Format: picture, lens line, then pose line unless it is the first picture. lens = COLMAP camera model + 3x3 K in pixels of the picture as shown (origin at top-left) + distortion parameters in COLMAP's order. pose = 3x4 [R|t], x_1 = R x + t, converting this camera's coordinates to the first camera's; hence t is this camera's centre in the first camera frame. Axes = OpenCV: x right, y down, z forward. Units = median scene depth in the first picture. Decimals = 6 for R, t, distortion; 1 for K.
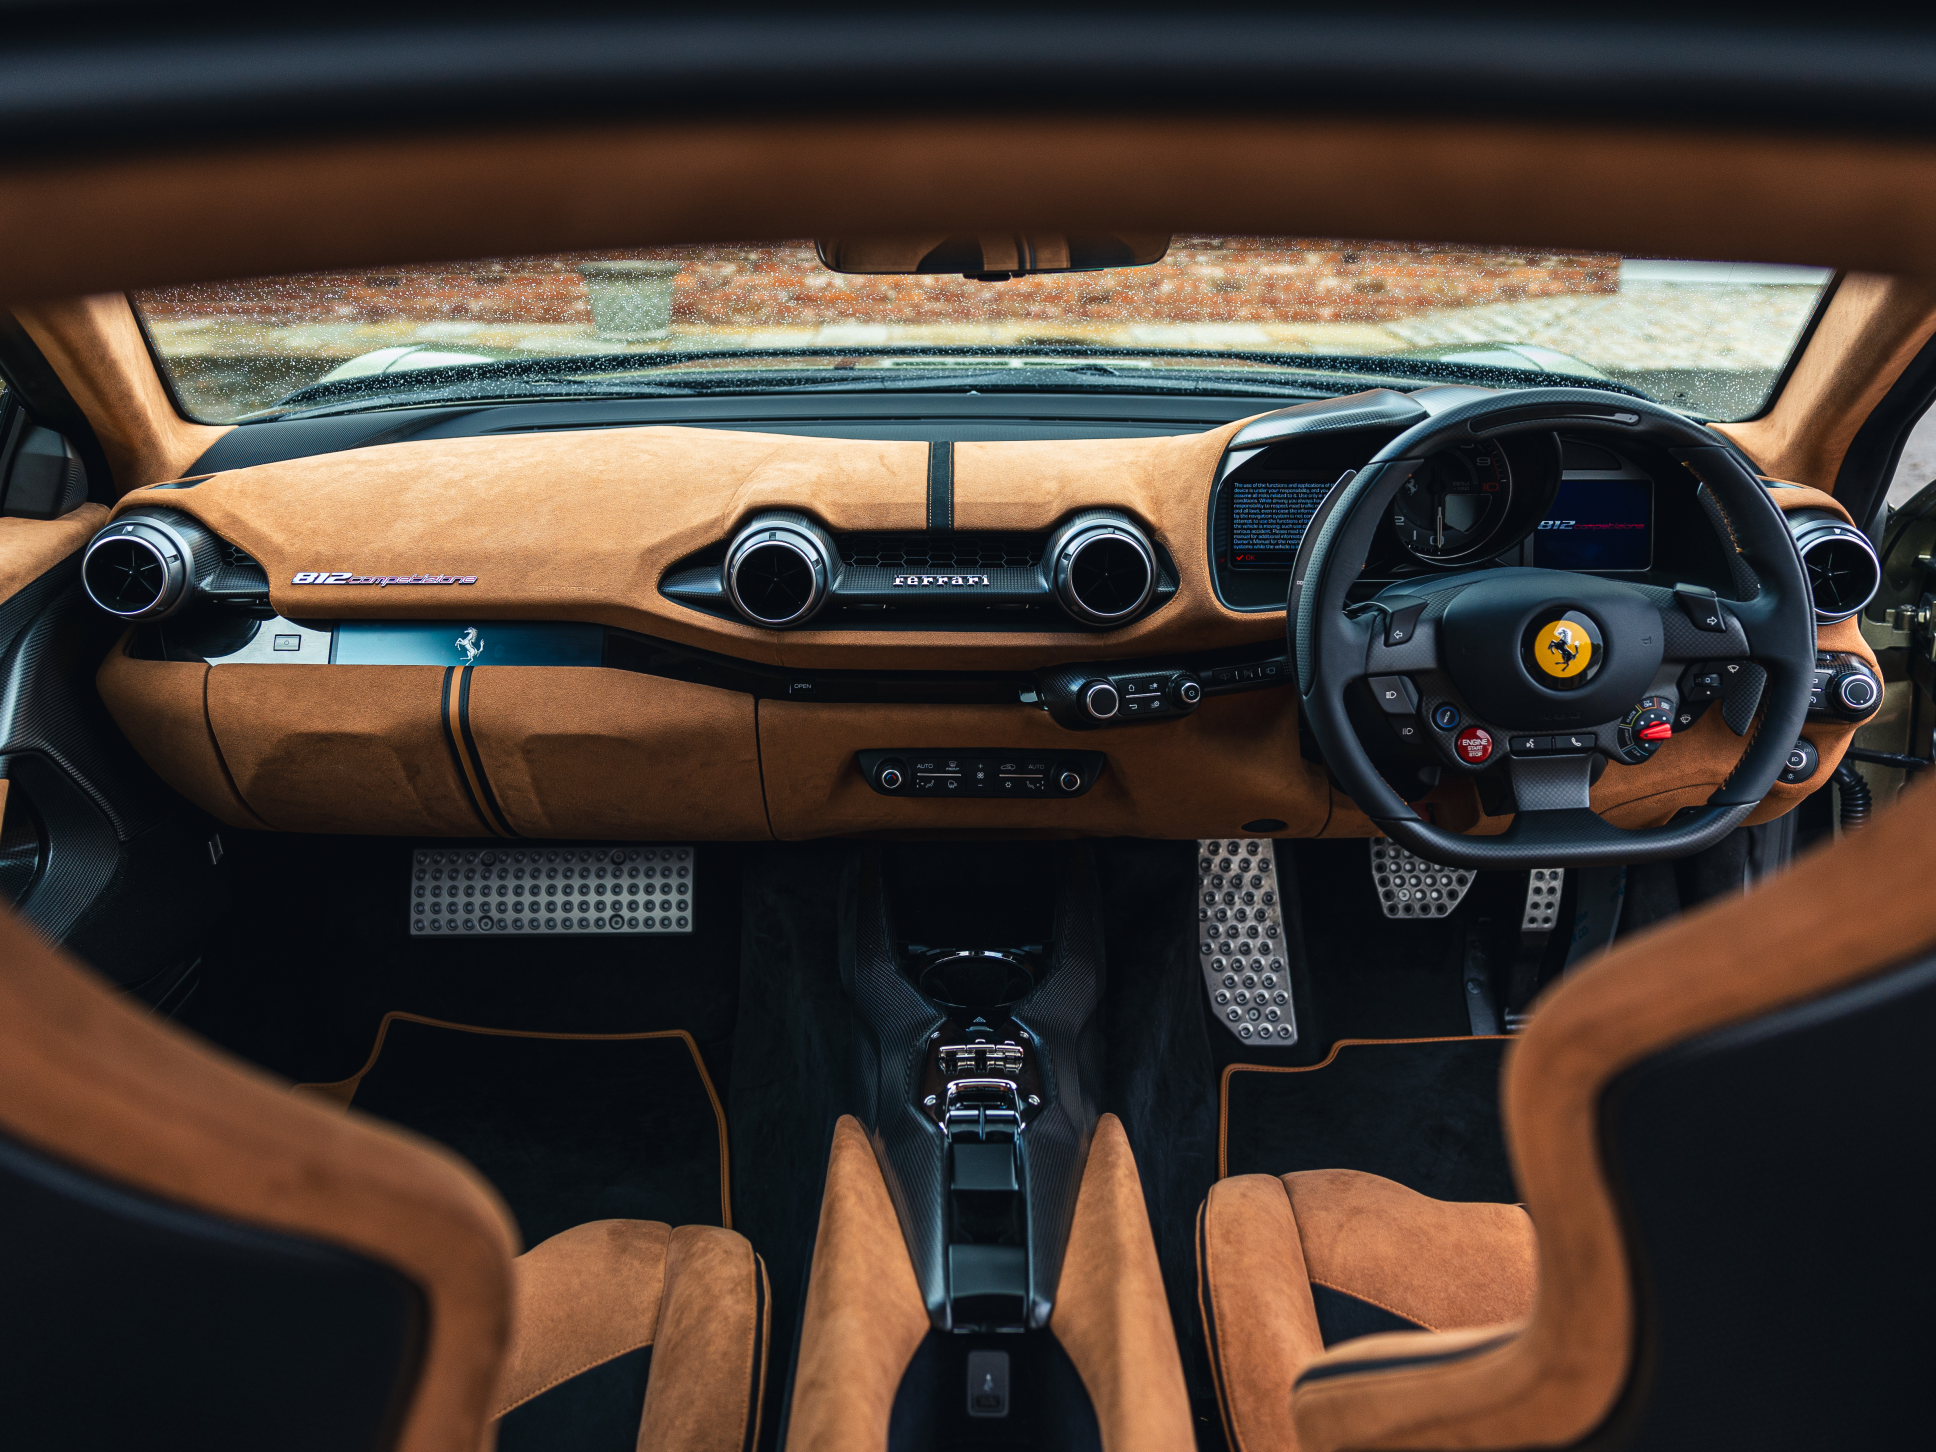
lens RADIAL K [[1798.2, 0, 970.6], [0, 1798.2, 670.1], [0, 0, 1]] dist [0.062253, -0.131822]
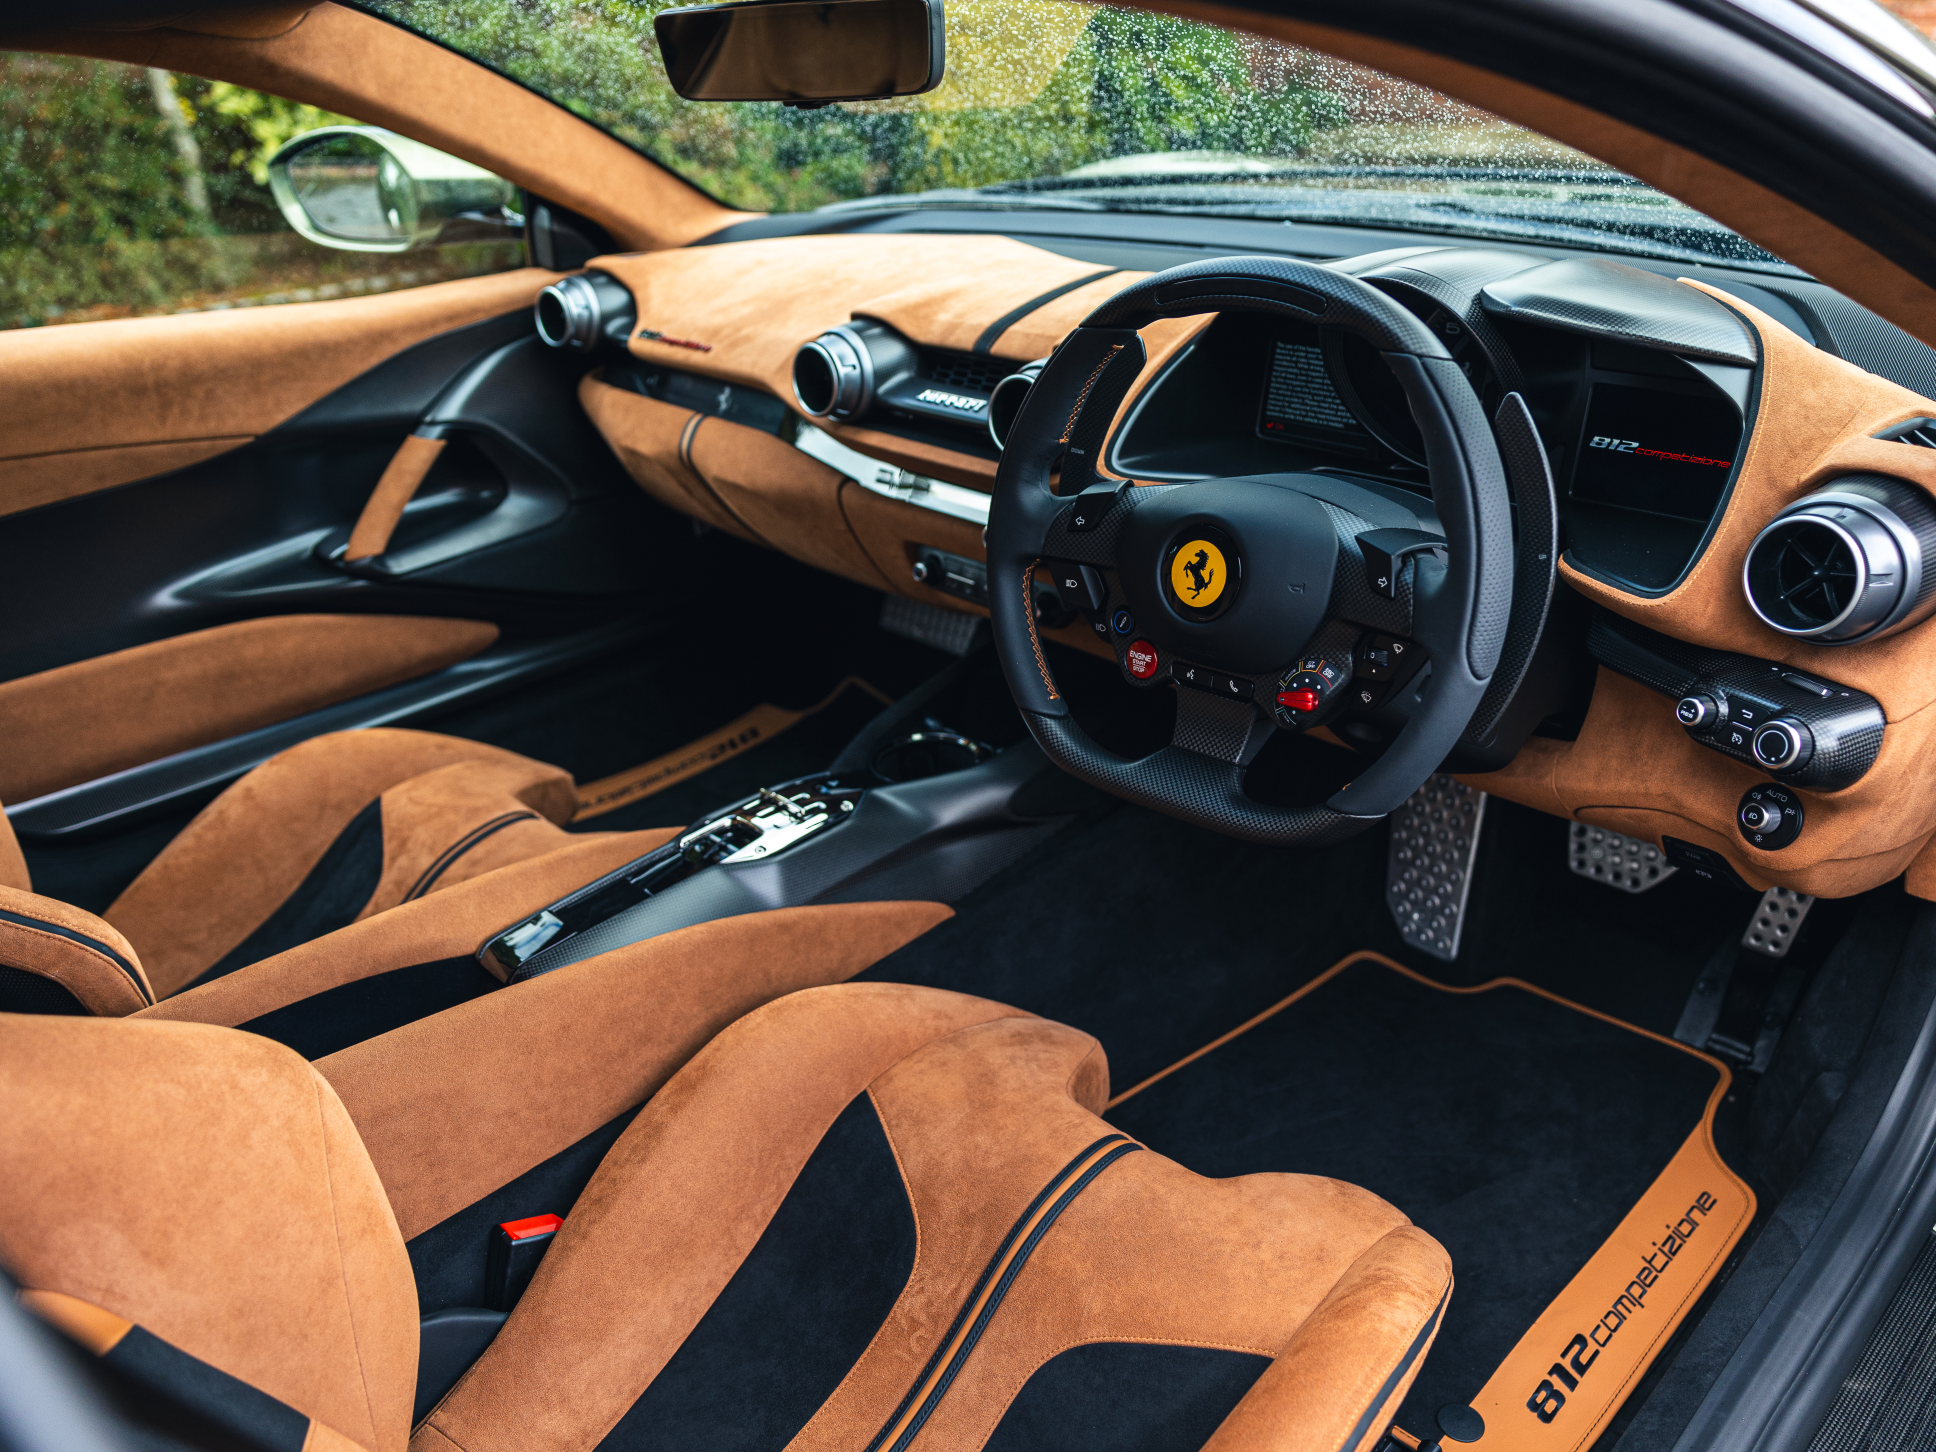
lens RADIAL K [[1501.2, 0, 973.4], [0, 1501.2, 662.2], [0, 0, 1]] dist [0.000886, -0.001069]
pose [[0.675918, 0.259677, -0.689711, 0.639454], [-0.151521, 0.964839, 0.214773, -0.091133], [0.721232, -0.040663, 0.691499, 0.363272]]
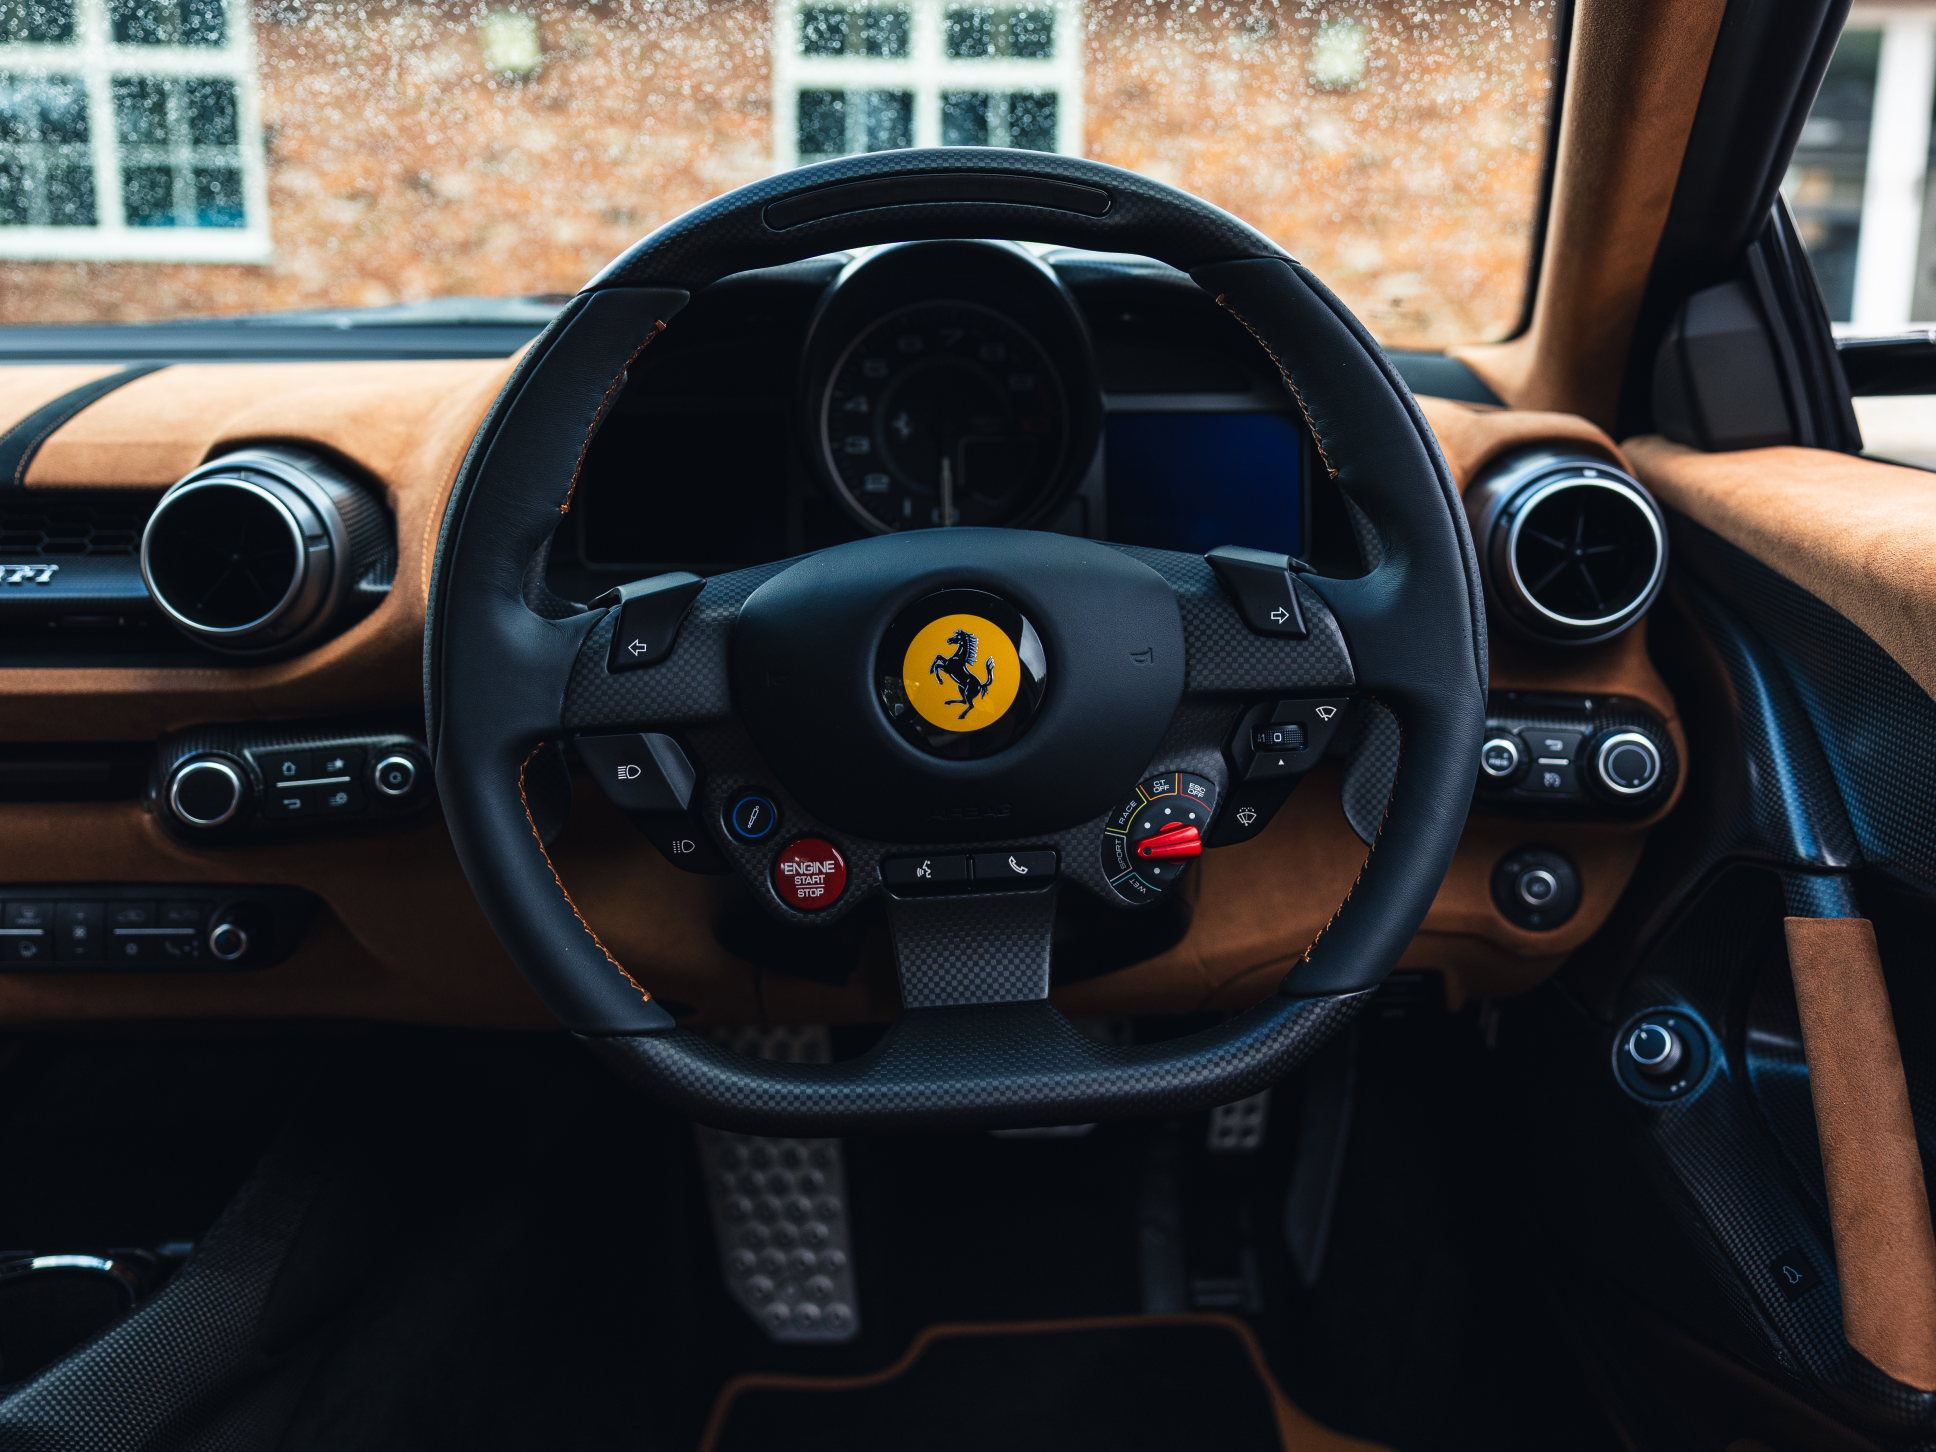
lens RADIAL K [[1798.2, 0, 970.6], [0, 1798.2, 670.1], [0, 0, 1]] dist [0.062253, -0.131822]
pose [[0.999955, -0.008170, 0.004799, 0.276986], [0.008442, 0.998170, -0.059873, 0.013808], [-0.004301, 0.059911, 0.998194, 0.439350]]
